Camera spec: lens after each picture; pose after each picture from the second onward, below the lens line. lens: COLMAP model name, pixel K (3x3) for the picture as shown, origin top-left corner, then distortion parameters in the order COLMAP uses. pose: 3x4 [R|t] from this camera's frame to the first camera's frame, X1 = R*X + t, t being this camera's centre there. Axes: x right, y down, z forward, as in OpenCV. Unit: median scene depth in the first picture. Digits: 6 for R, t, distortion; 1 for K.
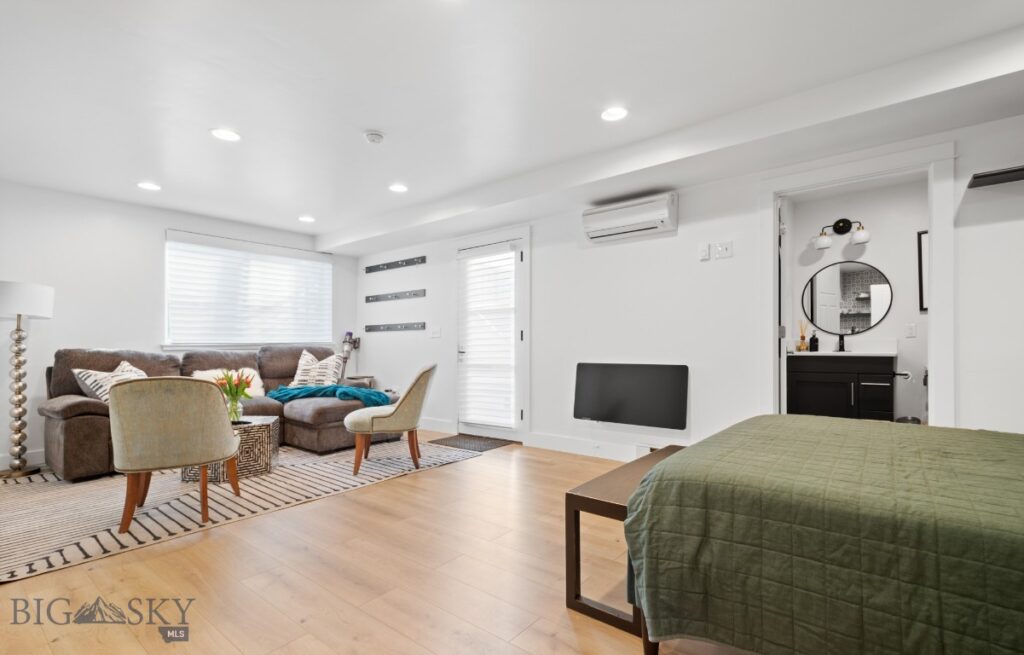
lens RADIAL K [[469.5, 0, 502.9], [0, 469.5, 338.7], [0, 0, 1]] dist [0.019093, 0.000485]
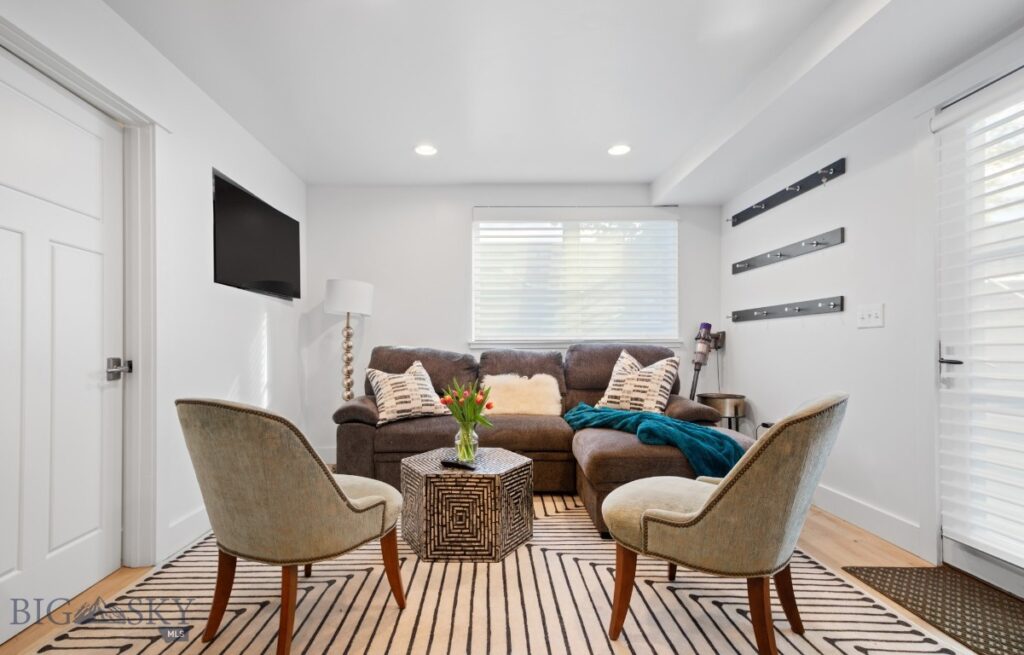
lens RADIAL K [[469.5, 0, 502.9], [0, 469.5, 338.7], [0, 0, 1]] dist [0.019093, 0.000485]
pose [[0.659090, -0.004189, -0.752052, -0.032919], [0.006706, 0.999977, 0.000307, 0.006220], [0.752034, -0.005245, 0.659103, 0.446251]]
